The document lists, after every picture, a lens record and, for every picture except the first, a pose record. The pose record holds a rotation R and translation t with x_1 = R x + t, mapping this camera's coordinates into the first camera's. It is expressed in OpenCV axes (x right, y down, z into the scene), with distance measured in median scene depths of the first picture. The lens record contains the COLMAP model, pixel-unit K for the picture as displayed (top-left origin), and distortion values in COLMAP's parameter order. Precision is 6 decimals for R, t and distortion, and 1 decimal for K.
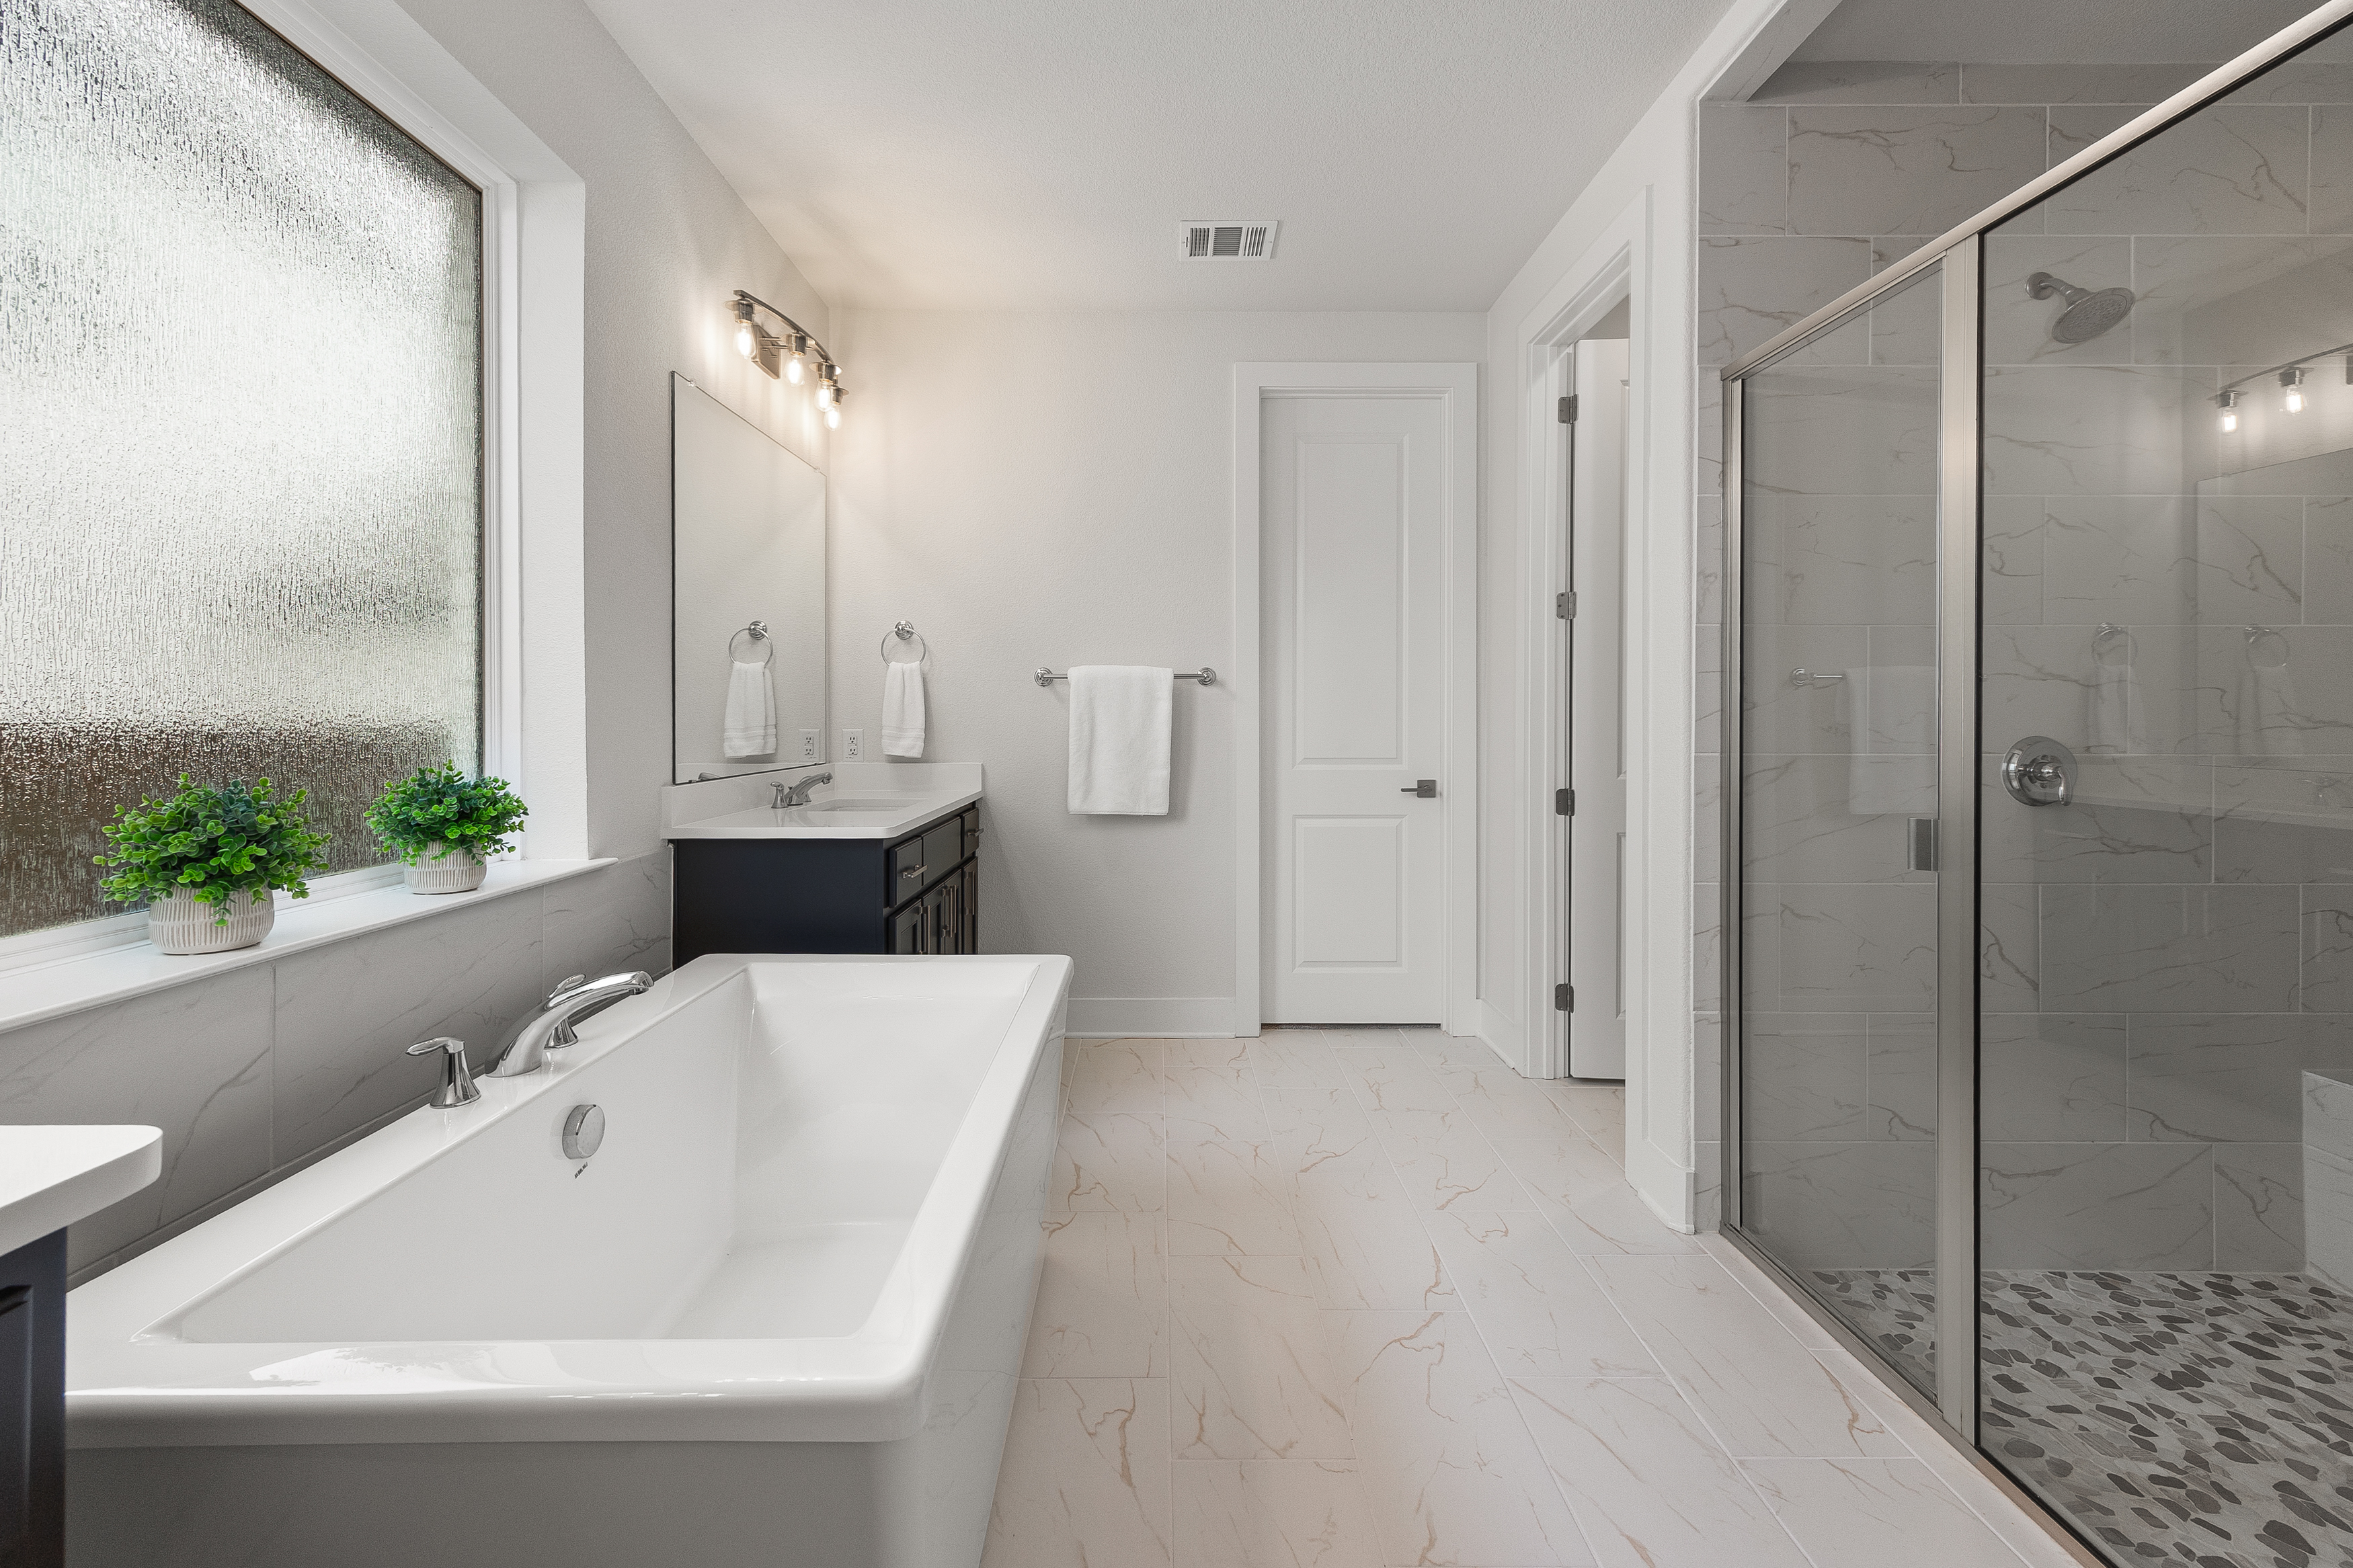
lens RADIAL K [[991.7, 0, 1154.6], [0, 991.7, 720.1], [0, 0, 1]] dist [0.002591, -0.000308]
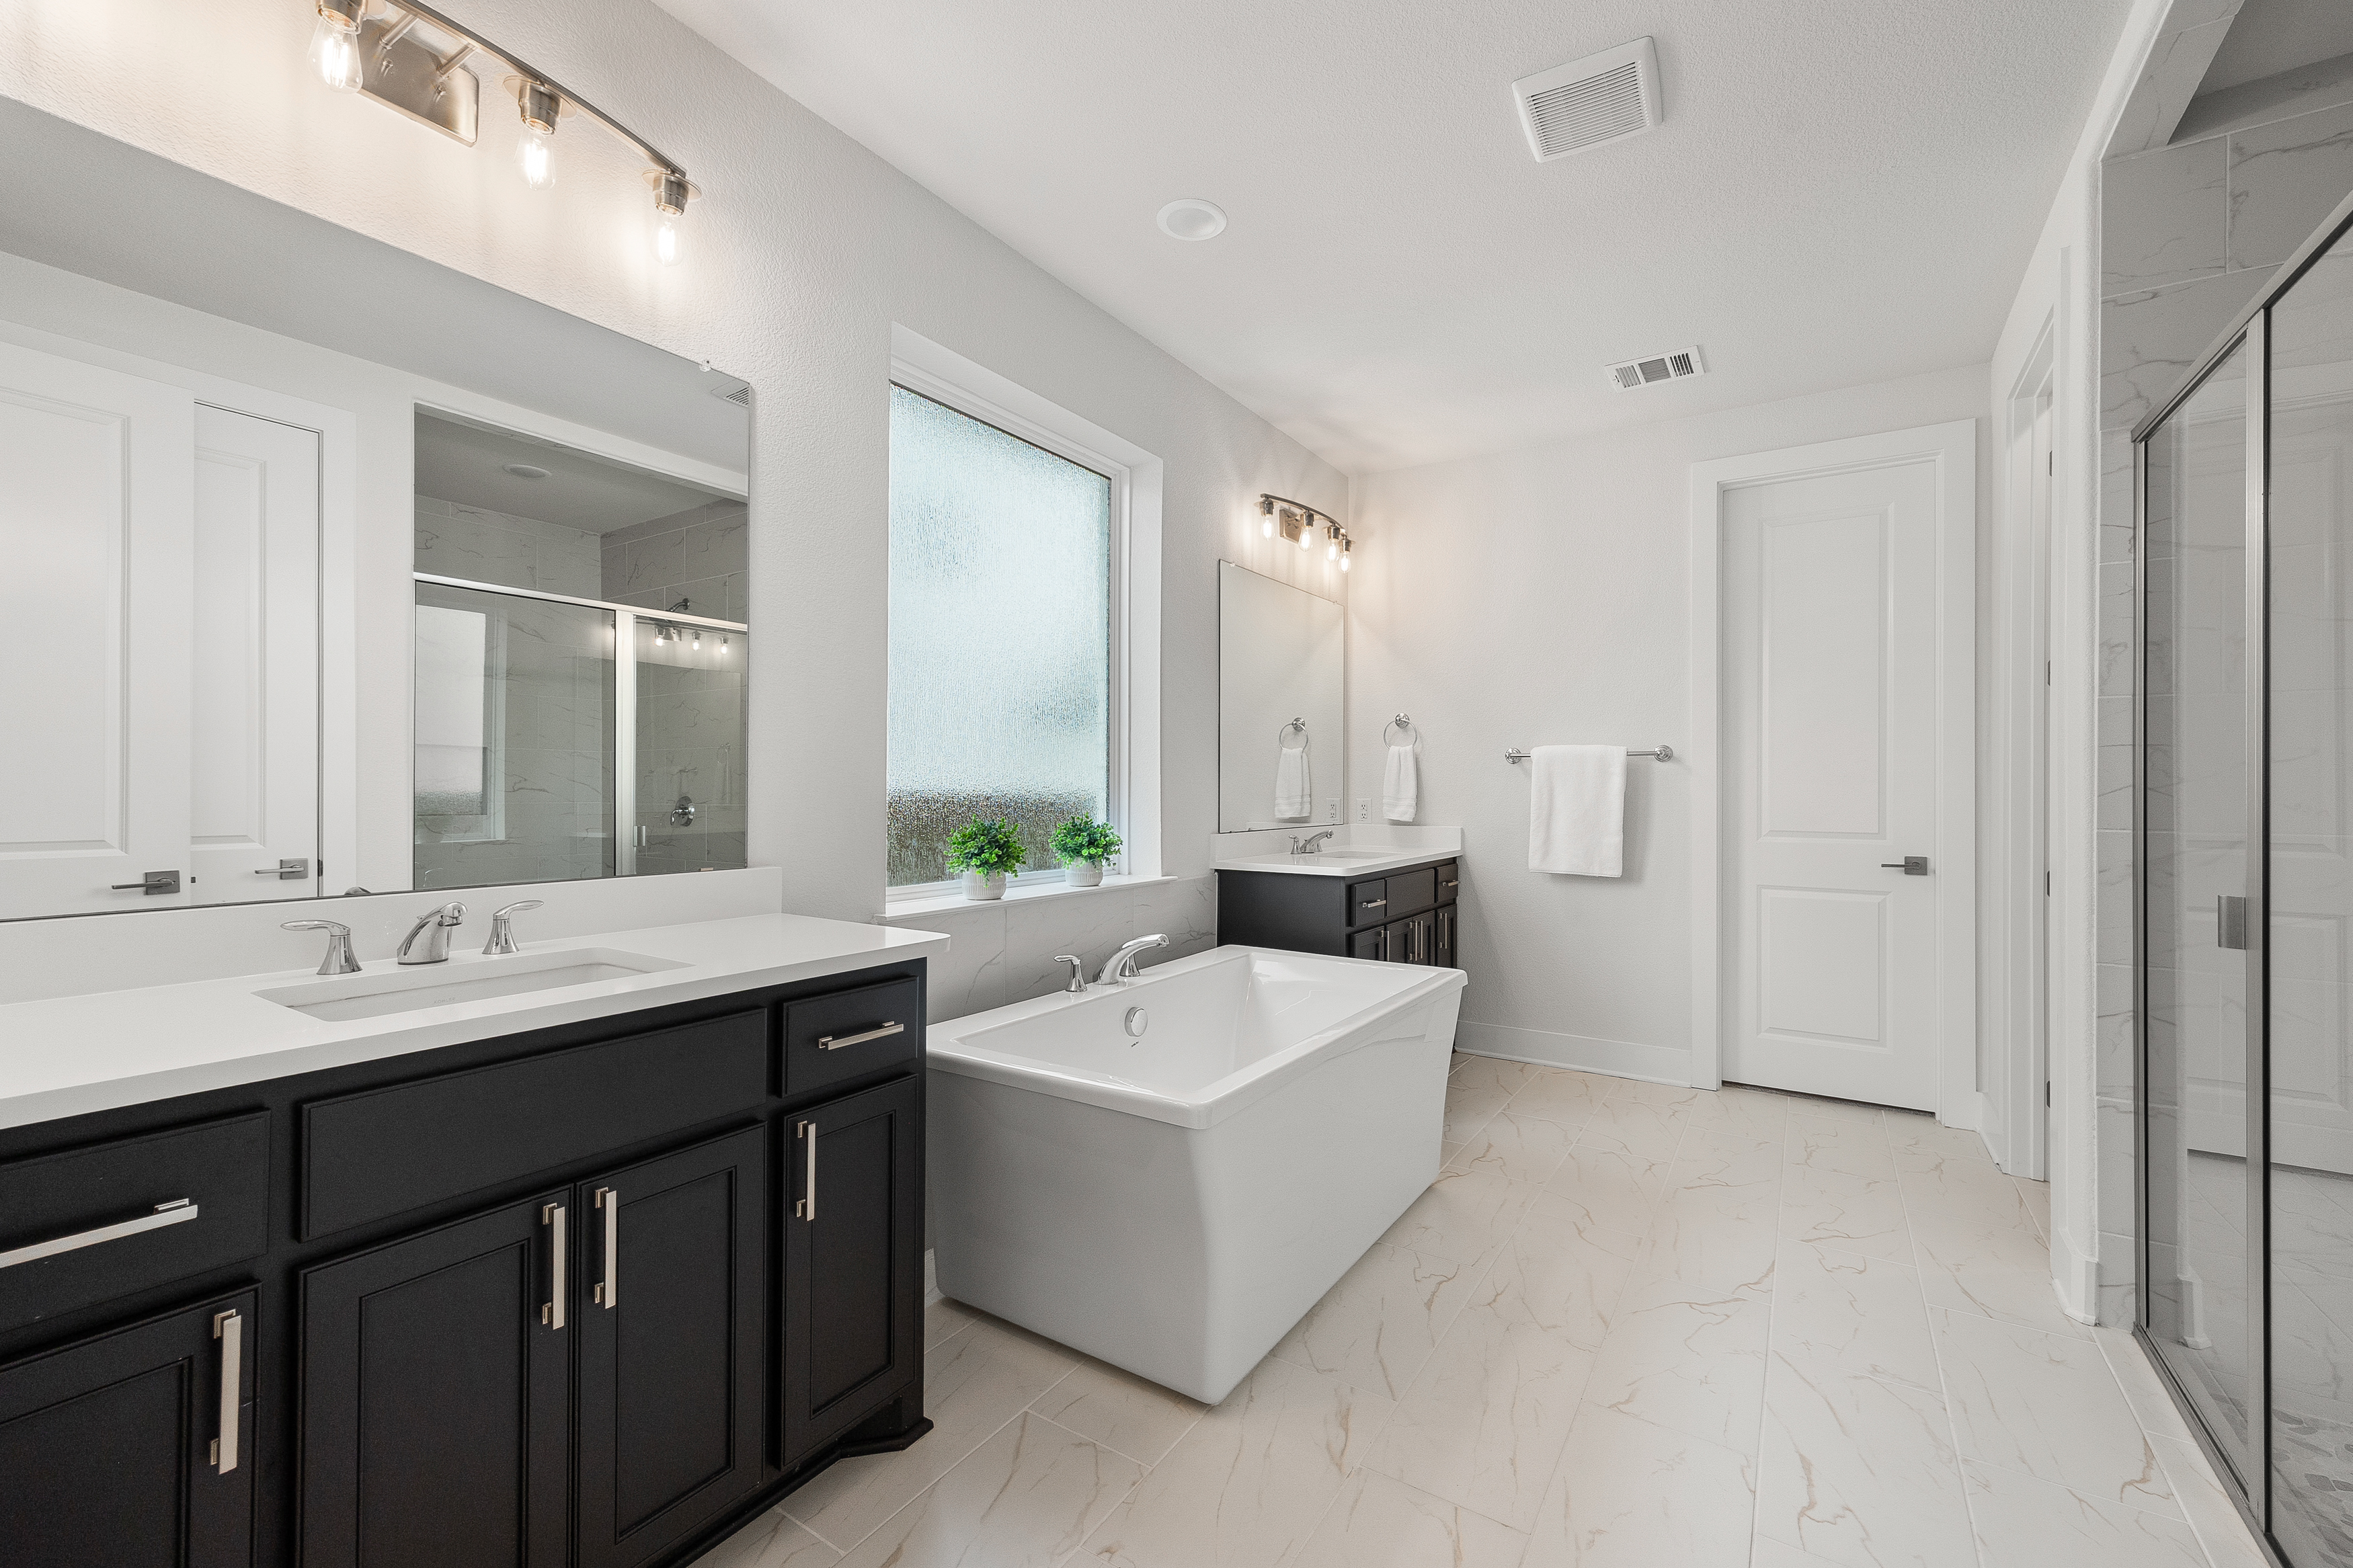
lens RADIAL K [[925.8, 0, 1186.6], [0, 925.8, 779.4], [0, 0, 1]] dist [0.002175, -0.000952]
pose [[0.836831, -0.001663, -0.547458, 0.225329], [-0.005855, 0.999911, -0.011987, 0.000201], [0.547430, 0.013236, 0.836747, -0.188388]]
